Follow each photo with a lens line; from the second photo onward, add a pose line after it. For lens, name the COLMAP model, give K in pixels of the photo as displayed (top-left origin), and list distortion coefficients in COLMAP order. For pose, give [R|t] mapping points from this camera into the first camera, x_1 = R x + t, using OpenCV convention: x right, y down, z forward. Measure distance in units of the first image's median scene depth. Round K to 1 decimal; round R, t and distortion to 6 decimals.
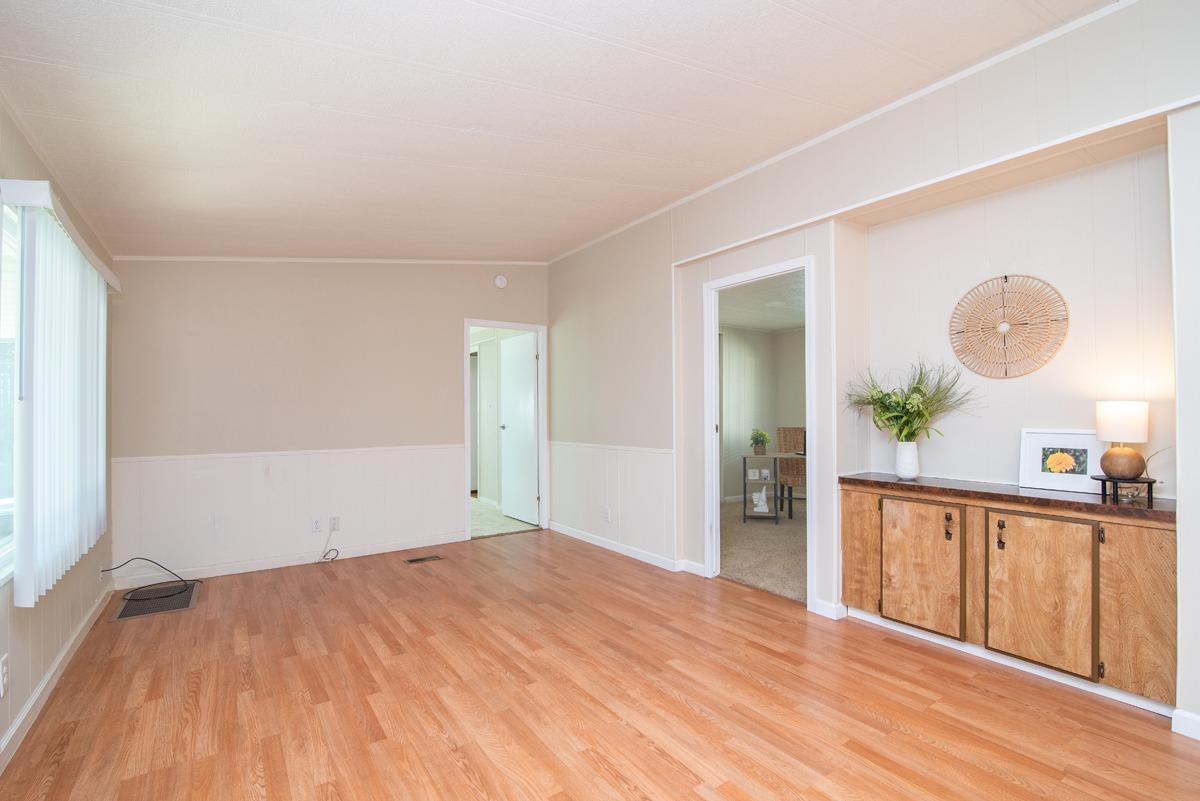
lens RADIAL K [[568.8, 0, 594.4], [0, 568.8, 403.1], [0, 0, 1]] dist [-0.001280, -0.000028]
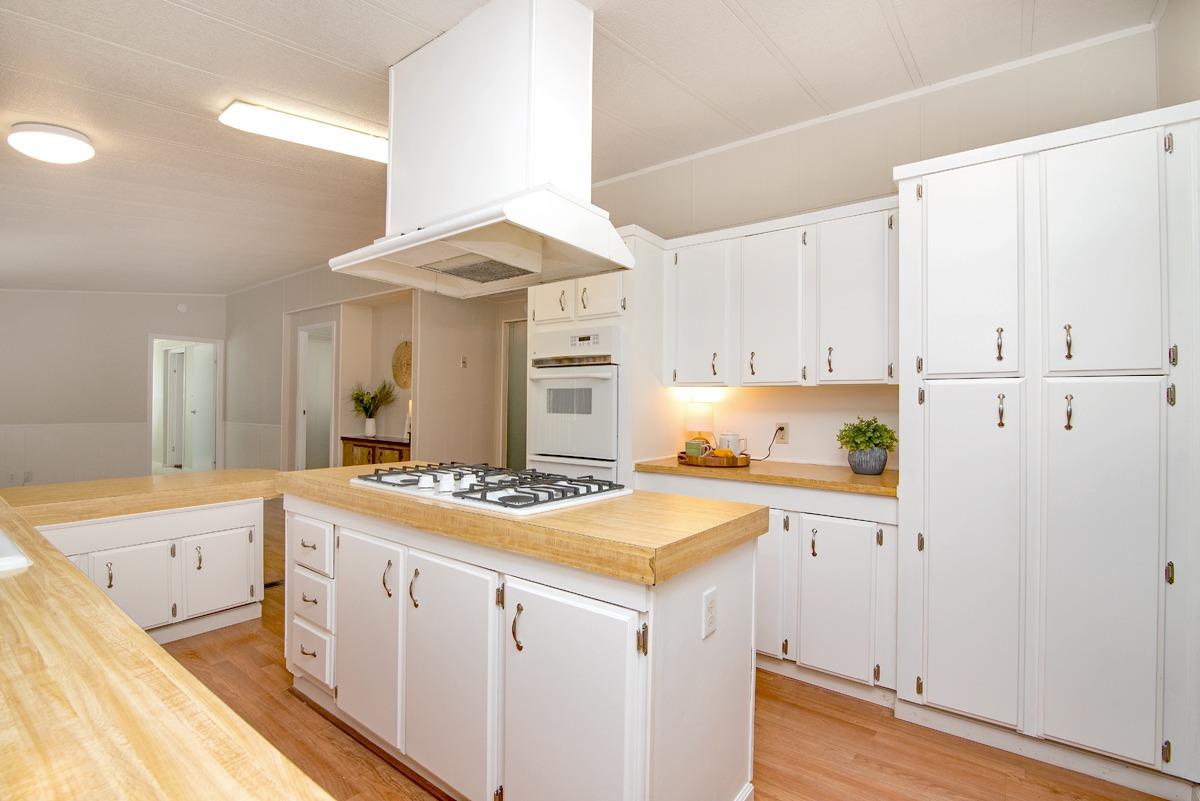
lens RADIAL K [[568.8, 0, 594.4], [0, 568.8, 403.1], [0, 0, 1]] dist [-0.001280, -0.000028]
pose [[0.951390, 0.013830, 0.307678, 0.687398], [-0.019021, 0.999723, 0.013879, -0.031543], [-0.307401, -0.019057, 0.951389, -1.188378]]
